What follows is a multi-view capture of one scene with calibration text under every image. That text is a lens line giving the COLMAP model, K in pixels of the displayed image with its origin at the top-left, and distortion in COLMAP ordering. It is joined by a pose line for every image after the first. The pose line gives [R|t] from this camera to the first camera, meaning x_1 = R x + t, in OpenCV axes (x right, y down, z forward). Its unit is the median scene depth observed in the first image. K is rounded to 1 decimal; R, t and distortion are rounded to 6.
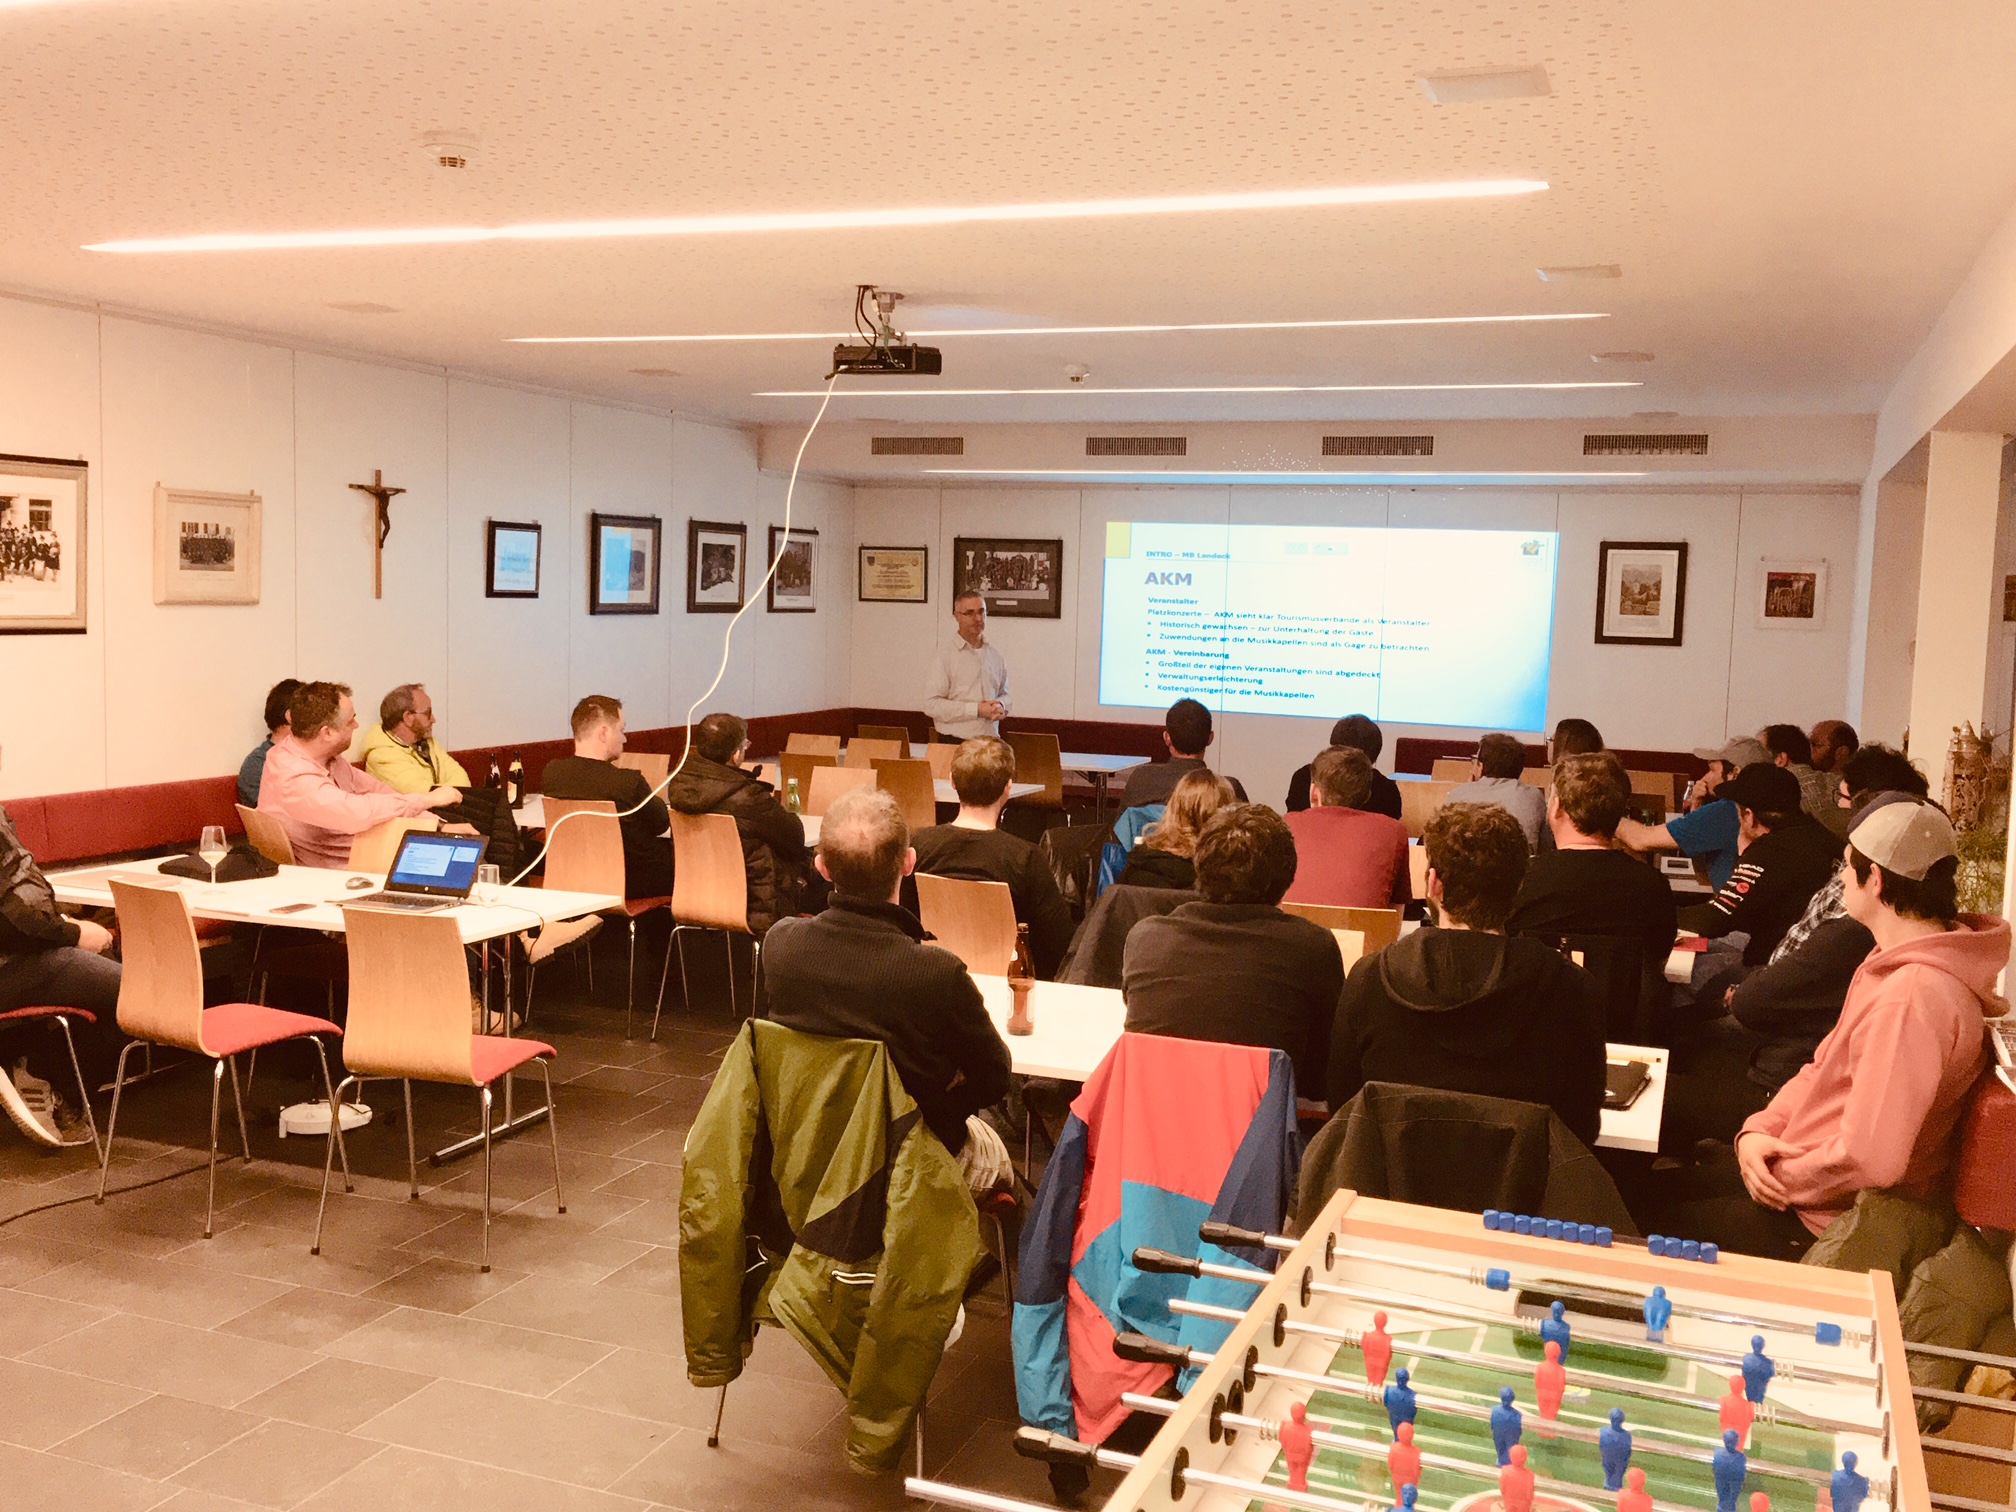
lens RADIAL K [[1890.1, 0, 1008.0], [0, 1890.1, 756.0], [0, 0, 1]] dist [0.086857, 0.001943]
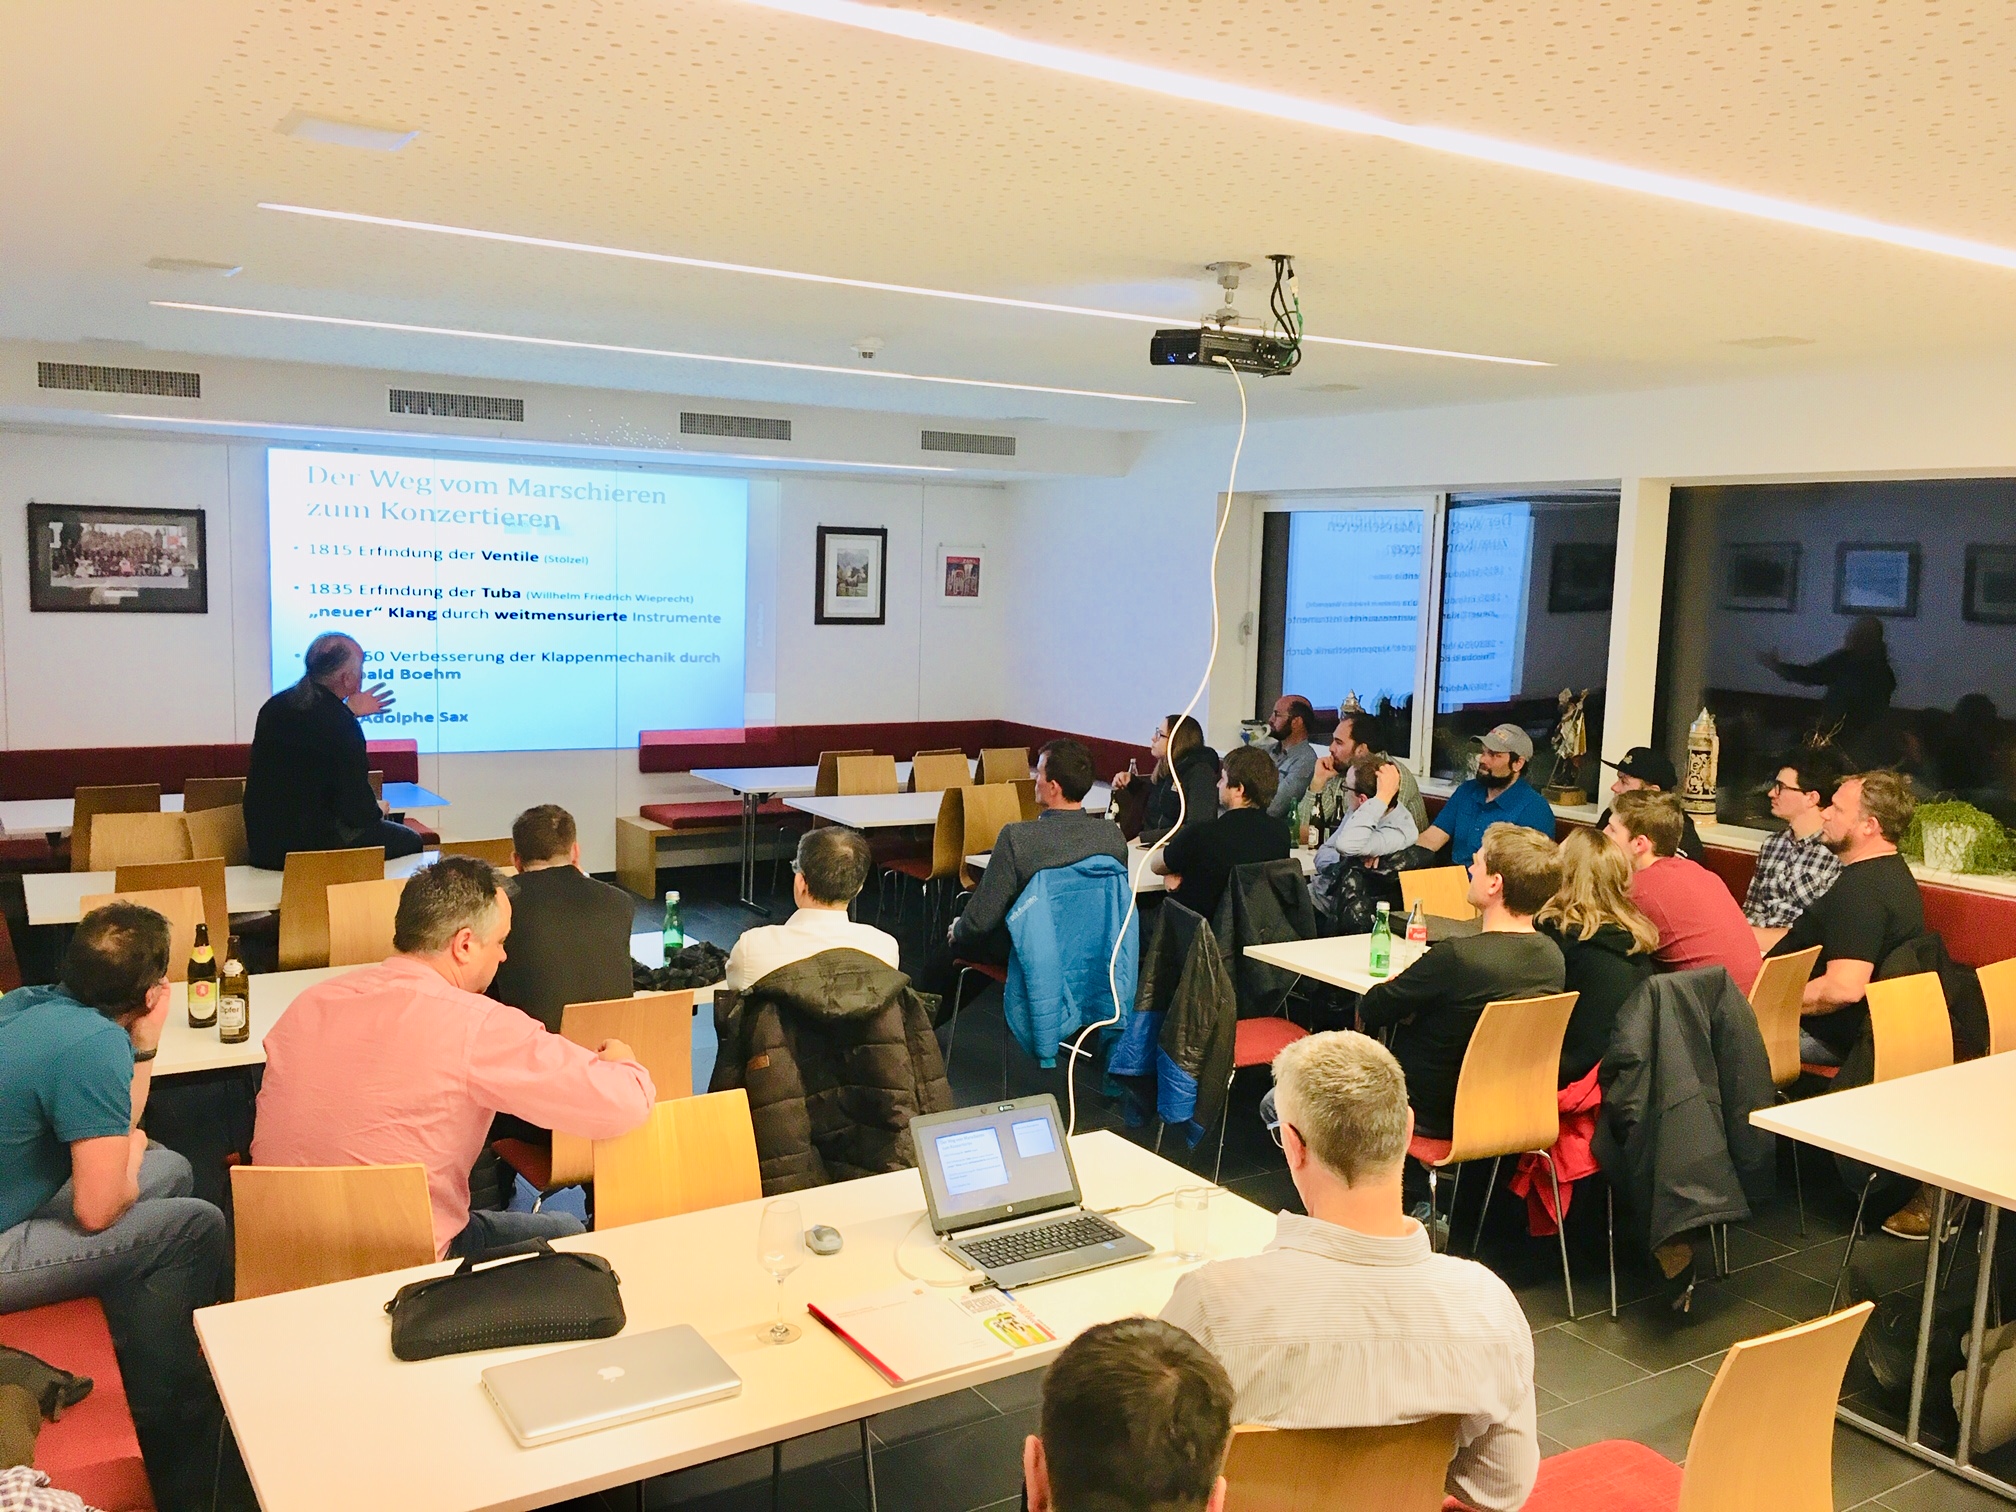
lens RADIAL K [[1704.5, 0, 1008.0], [0, 1704.5, 756.0], [0, 0, 1]] dist [0.060814, -0.007326]
pose [[0.583253, -0.107063, 0.805204, -0.352885], [0.064266, 0.994251, 0.085648, -0.054652], [-0.809744, 0.001793, 0.586780, 0.330749]]
